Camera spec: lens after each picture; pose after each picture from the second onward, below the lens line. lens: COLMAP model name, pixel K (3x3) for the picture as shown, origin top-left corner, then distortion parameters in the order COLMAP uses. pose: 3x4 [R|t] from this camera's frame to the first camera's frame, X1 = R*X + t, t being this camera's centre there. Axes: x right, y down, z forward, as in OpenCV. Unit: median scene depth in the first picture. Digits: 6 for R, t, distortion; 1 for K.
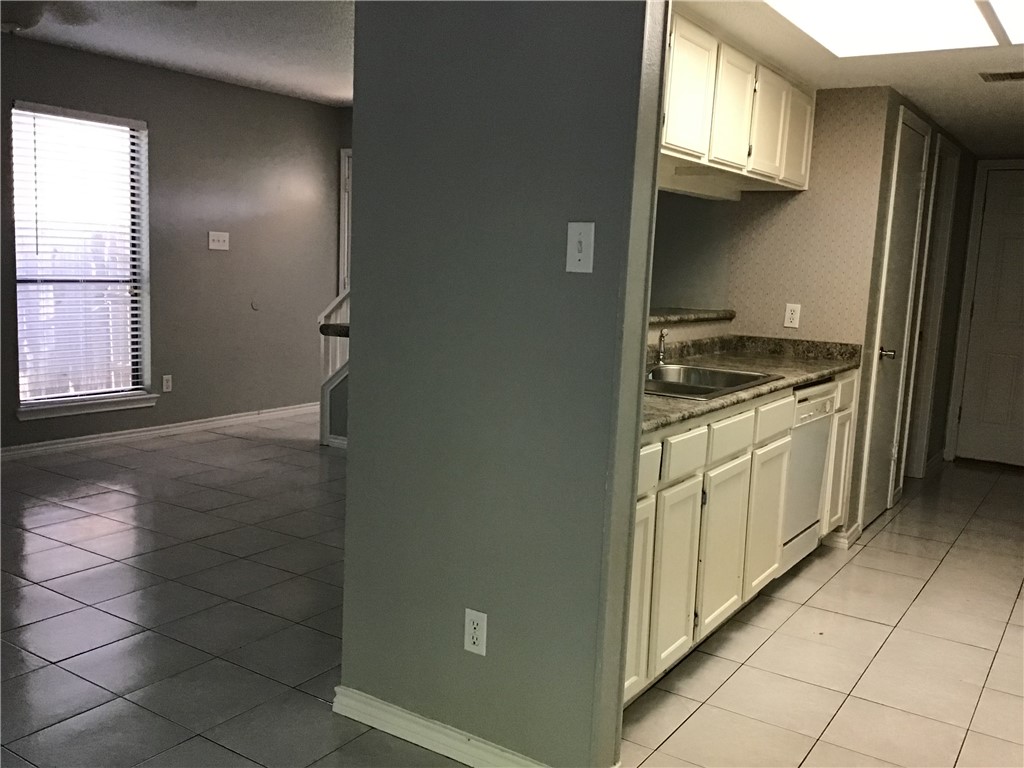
lens RADIAL K [[914.7, 0, 485.7], [0, 914.7, 403.3], [0, 0, 1]] dist [0.073646, -0.178014]
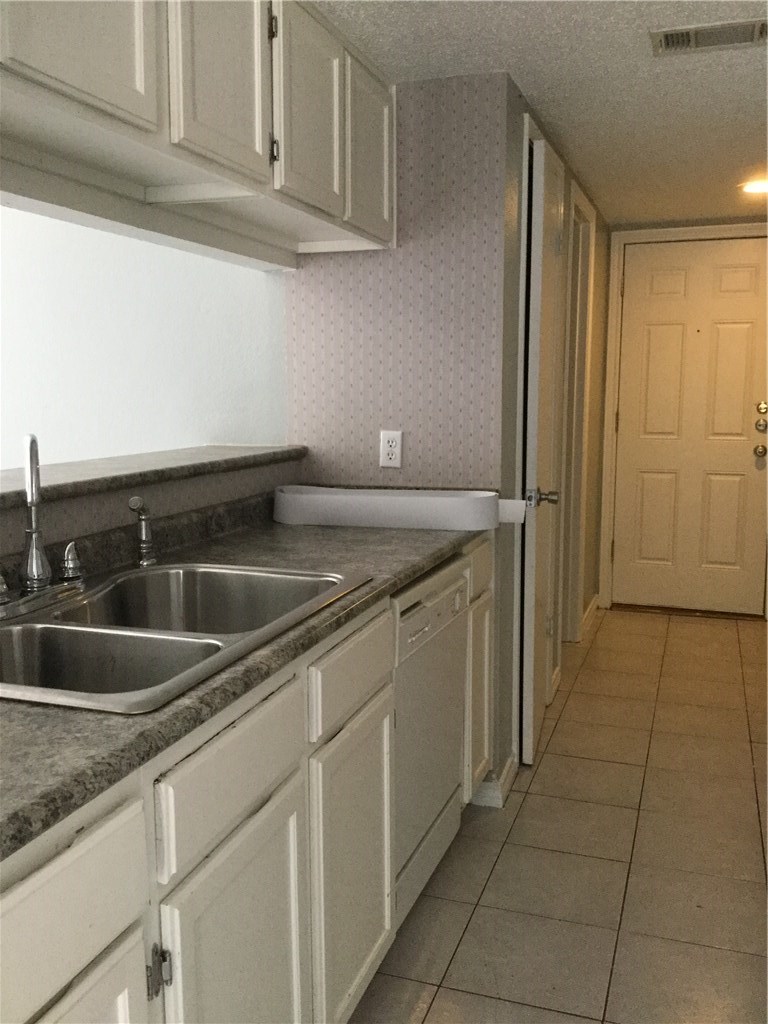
lens RADIAL K [[863.2, 0, 384.0], [0, 863.2, 512.0], [0, 0, 1]] dist [-0.005414, -0.005500]
pose [[0.962017, -0.080380, 0.260889, 0.174724], [0.081995, 0.996622, 0.004708, -0.056596], [-0.260386, 0.016863, 0.965357, 0.442832]]
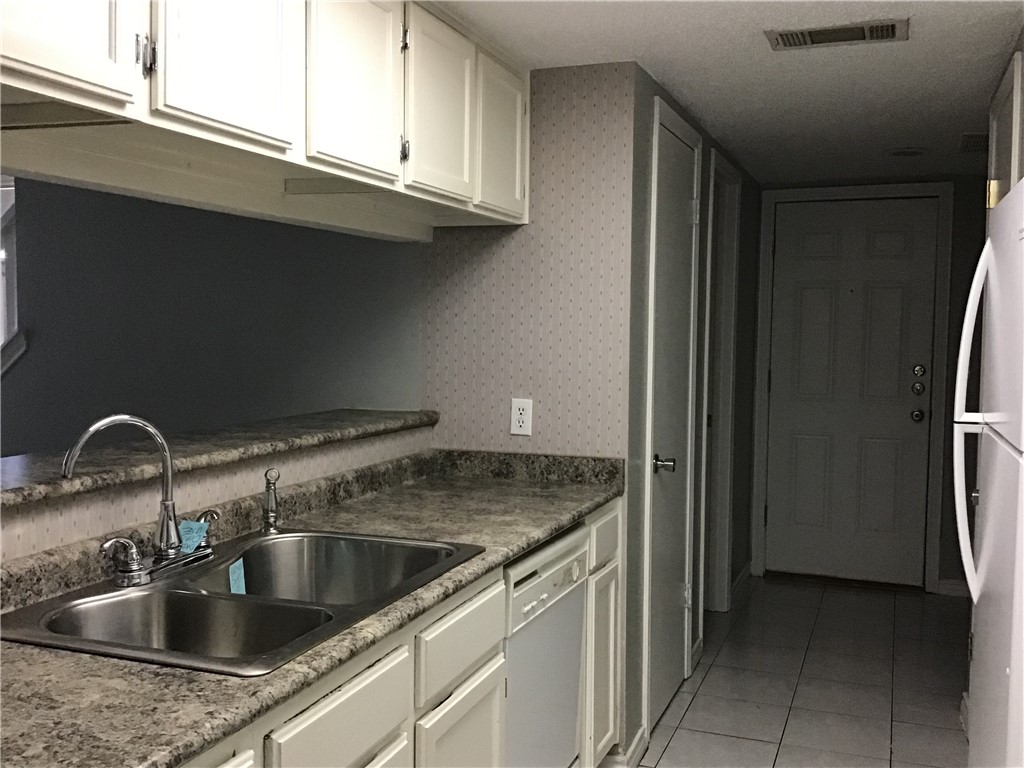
lens RADIAL K [[942.8, 0, 524.6], [0, 942.8, 386.6], [0, 0, 1]] dist [0.085126, -0.211185]
pose [[0.969907, -0.044561, 0.239363, 0.182900], [0.063555, 0.995361, -0.072227, -0.070061], [-0.235034, 0.085266, 0.968240, 0.368987]]
